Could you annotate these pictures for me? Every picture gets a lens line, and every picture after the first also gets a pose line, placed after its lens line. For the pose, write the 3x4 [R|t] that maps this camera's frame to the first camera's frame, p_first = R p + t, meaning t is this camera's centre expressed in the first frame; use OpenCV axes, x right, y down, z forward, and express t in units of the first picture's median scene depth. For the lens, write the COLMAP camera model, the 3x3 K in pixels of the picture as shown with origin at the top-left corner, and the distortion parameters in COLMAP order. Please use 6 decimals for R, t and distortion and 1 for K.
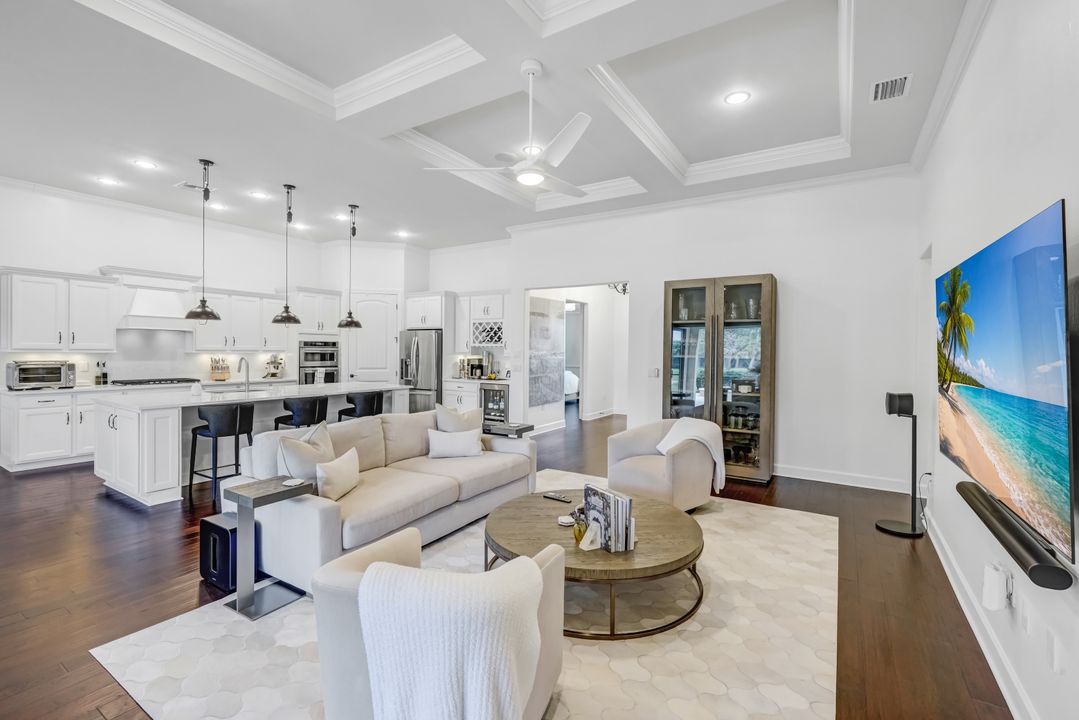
lens RADIAL K [[493.7, 0, 524.2], [0, 493.7, 356.5], [0, 0, 1]] dist [-0.001981, -0.000179]
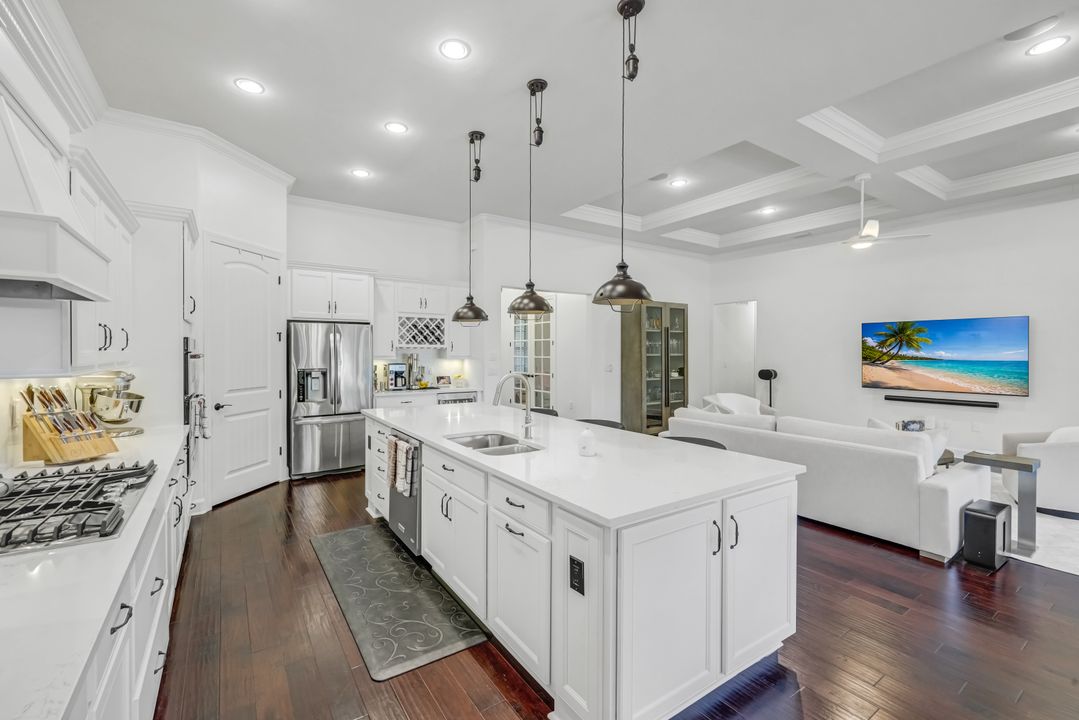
lens RADIAL K [[457.2, 0, 541.9], [0, 457.2, 354.6], [0, 0, 1]] dist [0.000262, 0.017048]
pose [[0.371563, -0.014343, 0.928297, -0.765173], [0.016533, 0.999824, 0.008831, -0.014385], [-0.928261, 0.012066, 0.371735, 0.607538]]
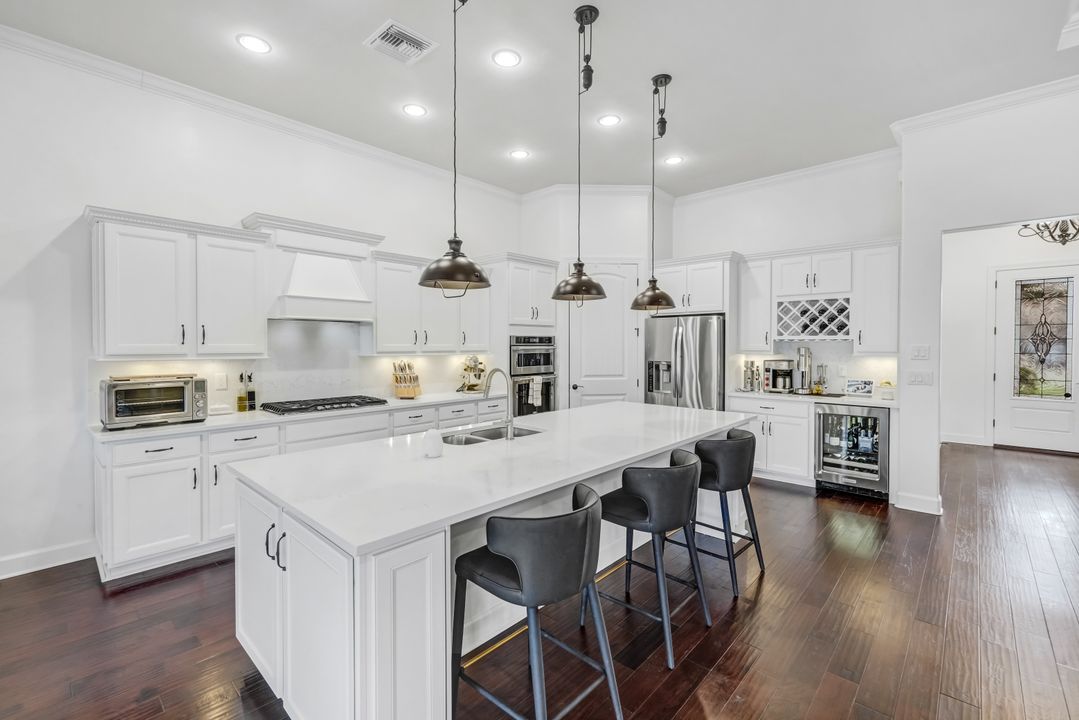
lens RADIAL K [[458.8, 0, 514.3], [0, 458.8, 351.4], [0, 0, 1]] dist [0.000254, 0.000302]
pose [[0.984151, -0.009724, -0.177068, -0.369920], [0.009873, 0.999951, -0.000042, -0.011760], [0.177059, -0.001707, 0.984199, 0.429707]]
